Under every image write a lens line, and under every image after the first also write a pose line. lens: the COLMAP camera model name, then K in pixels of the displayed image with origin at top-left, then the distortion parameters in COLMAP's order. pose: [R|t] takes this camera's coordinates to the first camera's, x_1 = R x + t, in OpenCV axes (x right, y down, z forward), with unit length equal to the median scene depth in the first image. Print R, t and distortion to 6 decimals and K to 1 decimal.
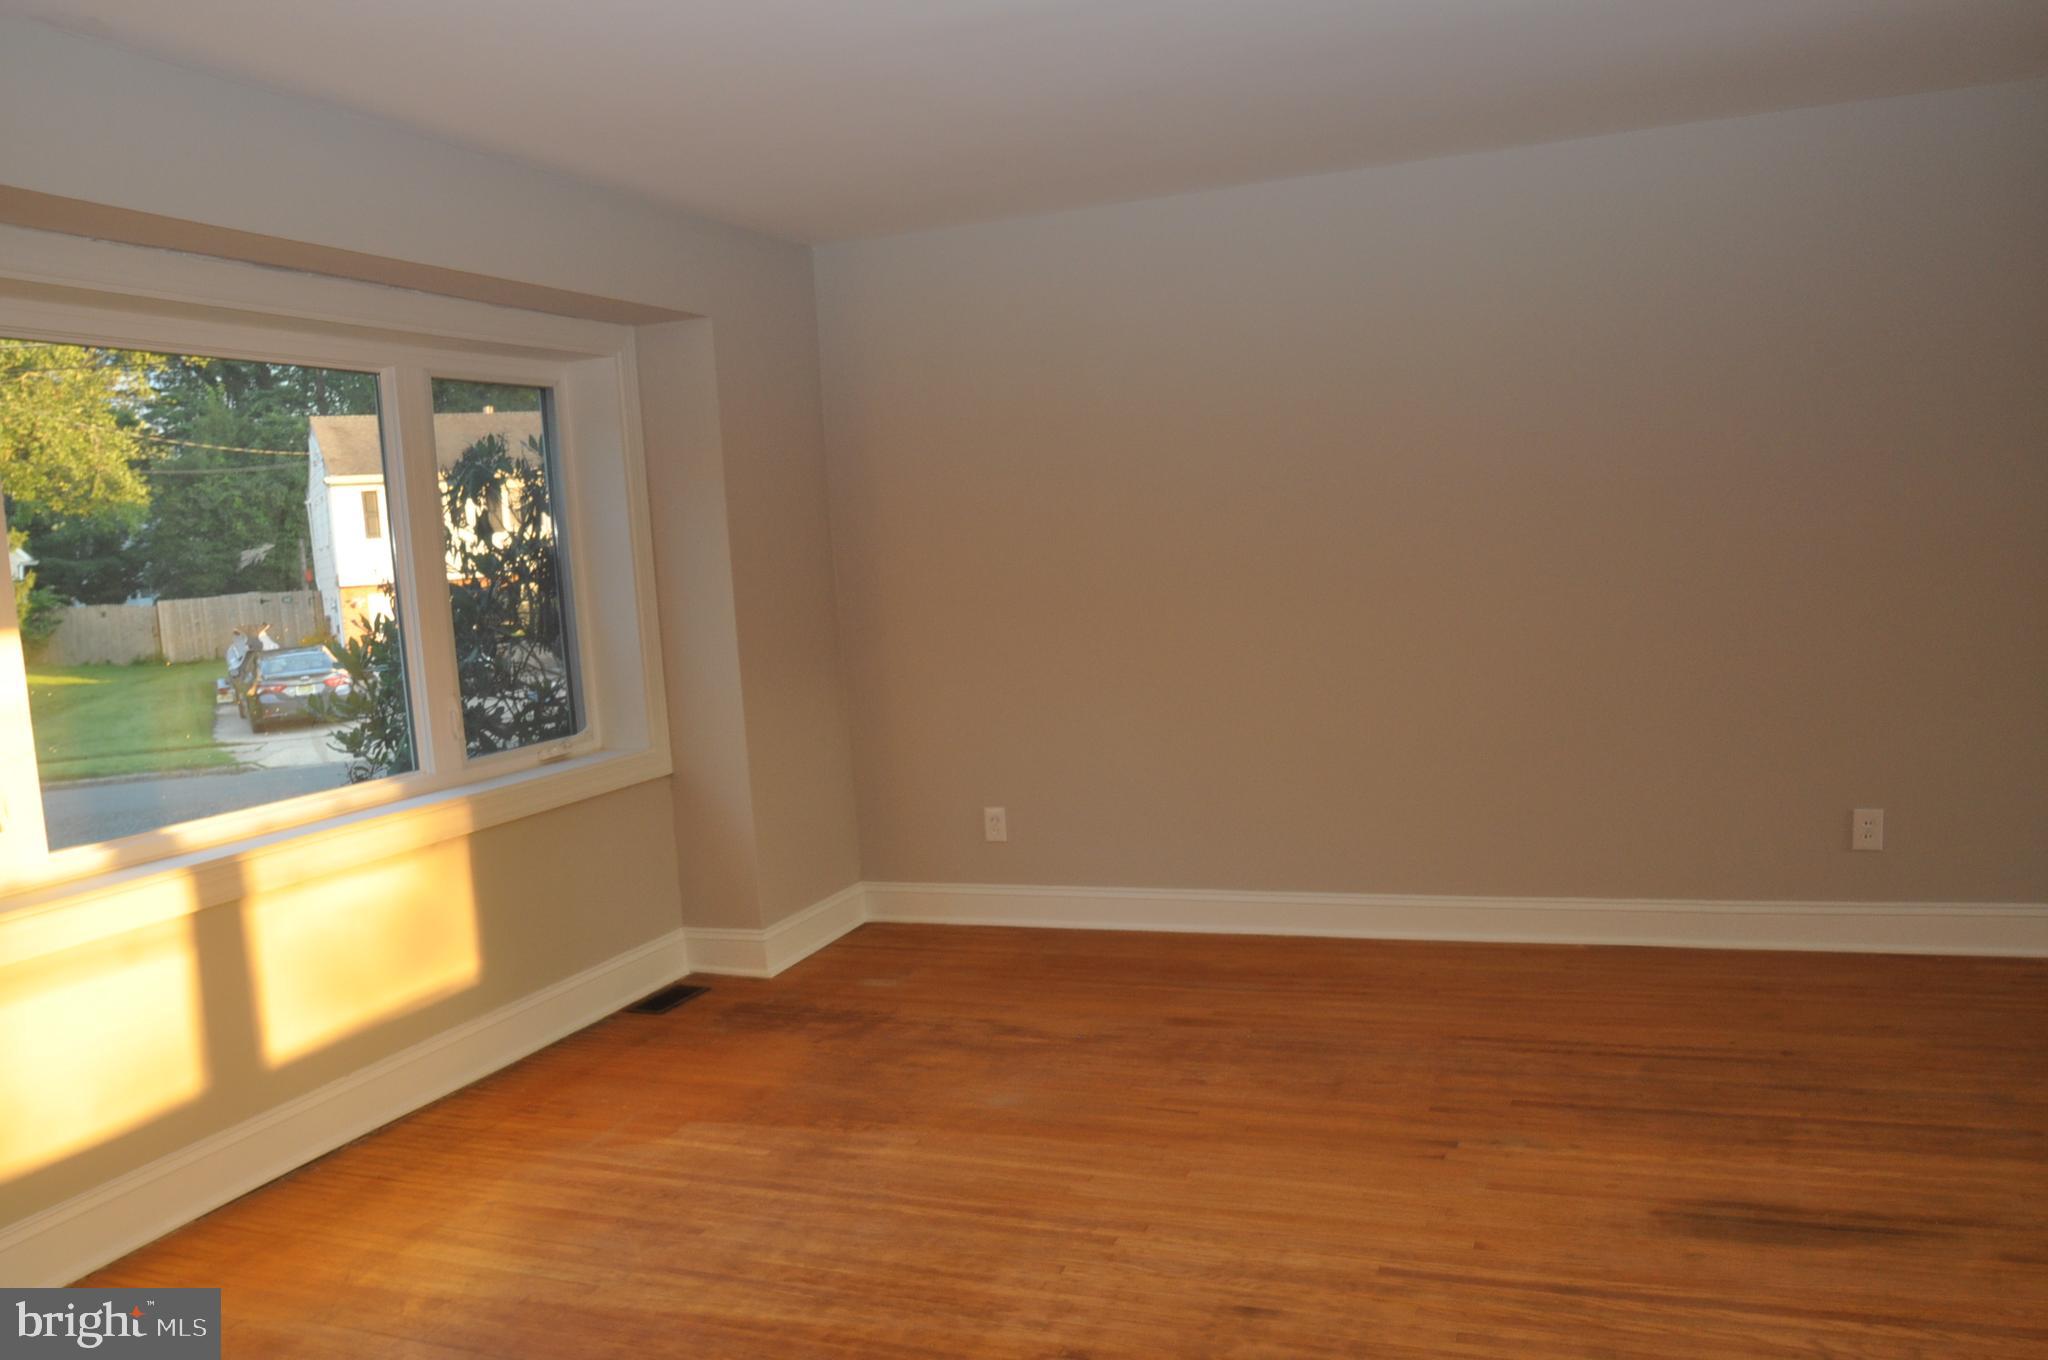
lens RADIAL K [[1551.0, 0, 1024.0], [0, 1551.0, 680.0], [0, 0, 1]] dist [-0.037906, 0.001594]
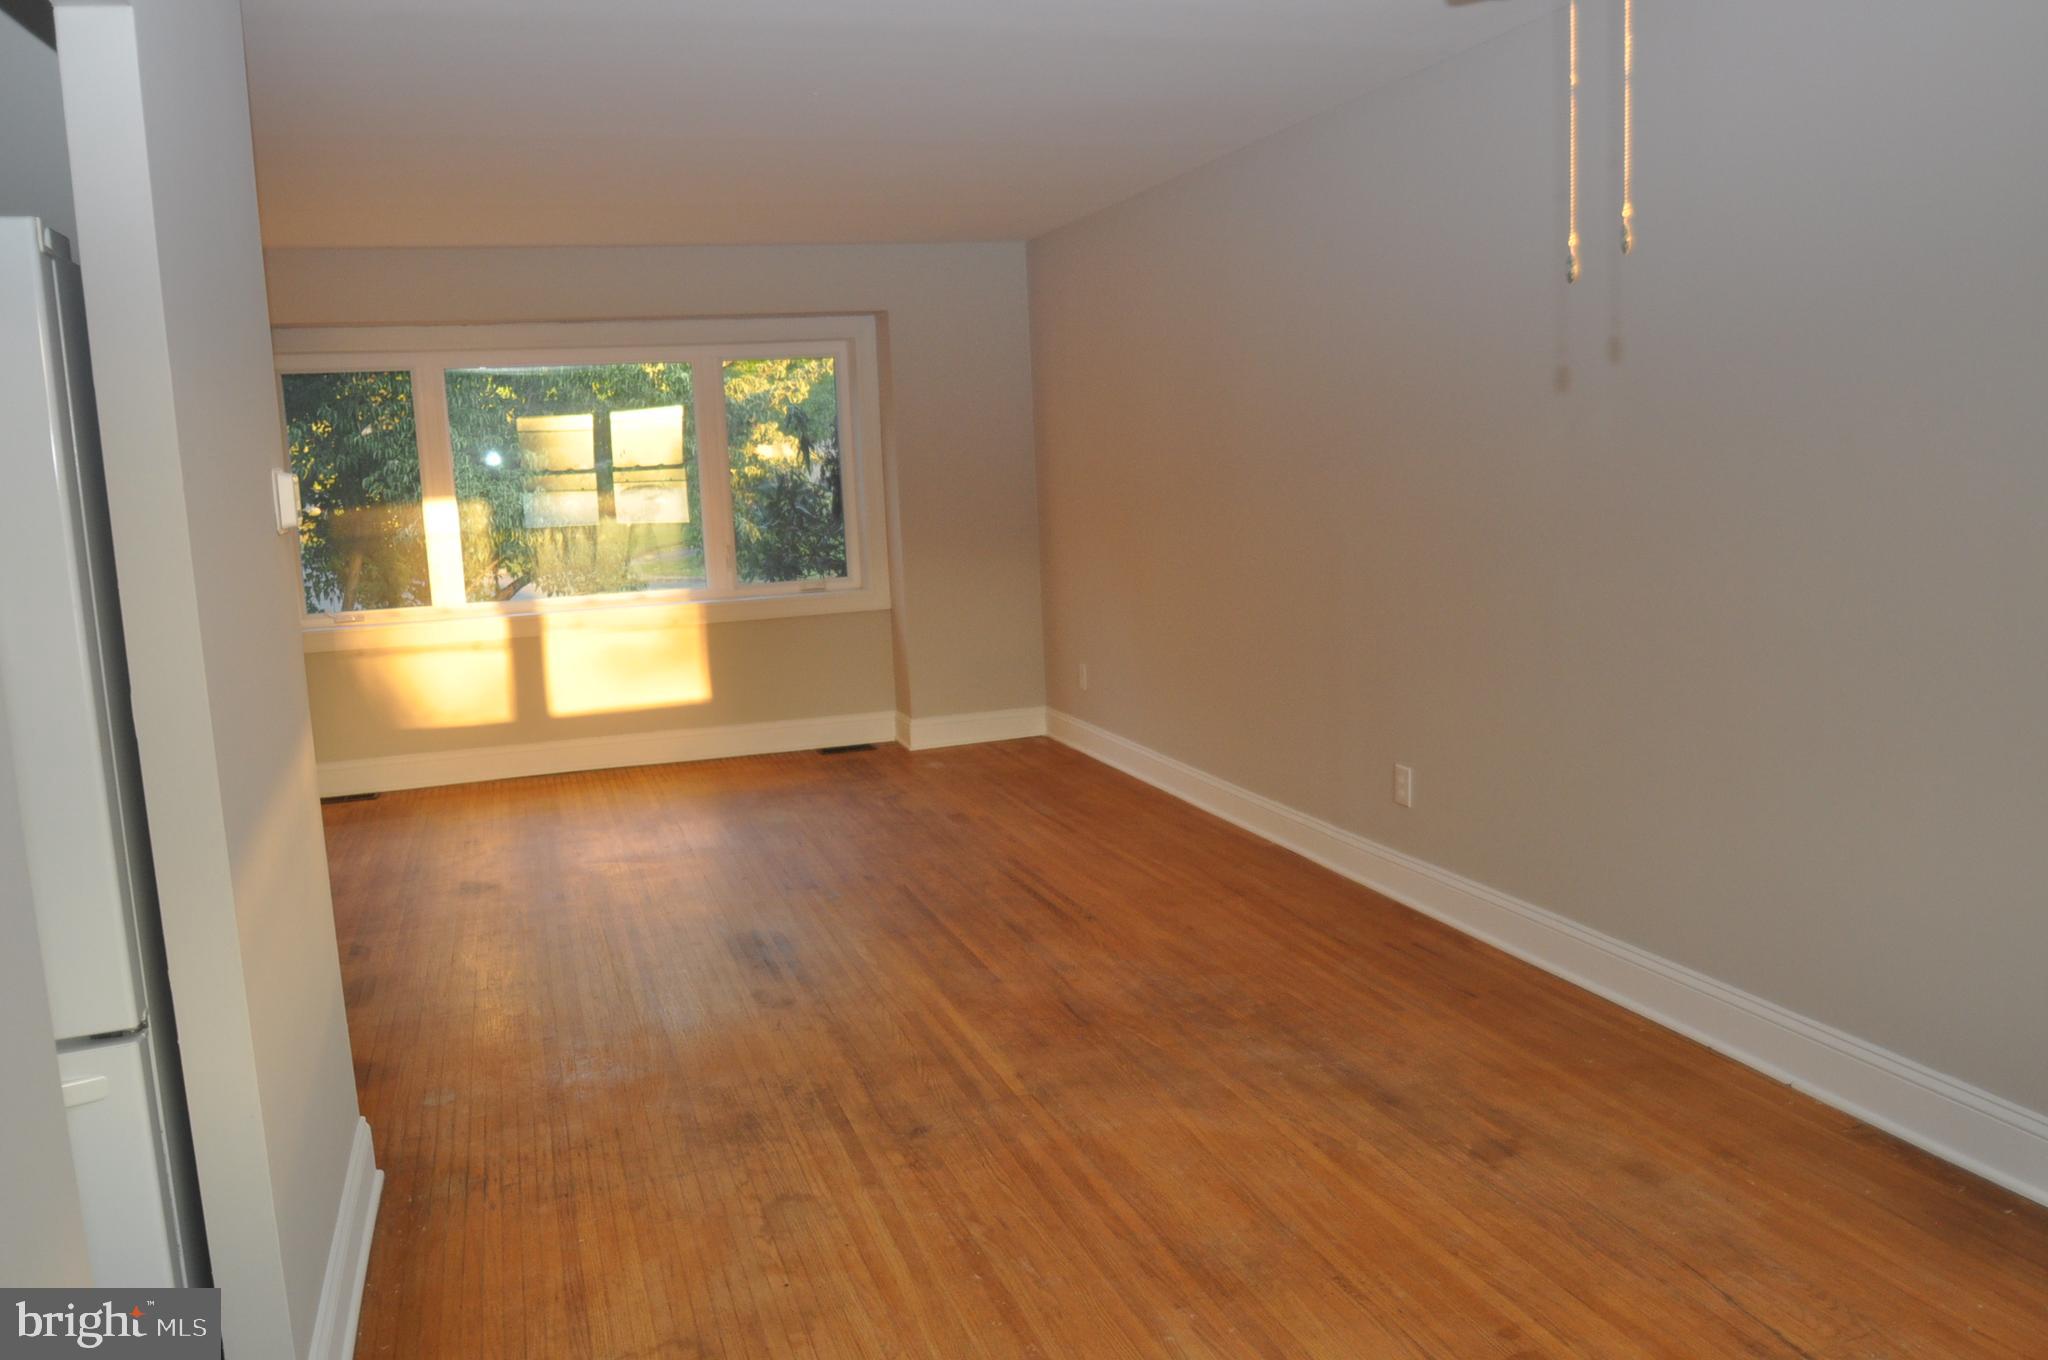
lens RADIAL K [[1551.0, 0, 1024.0], [0, 1551.0, 680.0], [0, 0, 1]] dist [-0.037906, 0.001594]
pose [[0.625779, 0.142213, -0.766926, 1.373474], [-0.079017, 0.989738, 0.119056, -0.081410], [0.775988, -0.013903, 0.630595, 0.197533]]
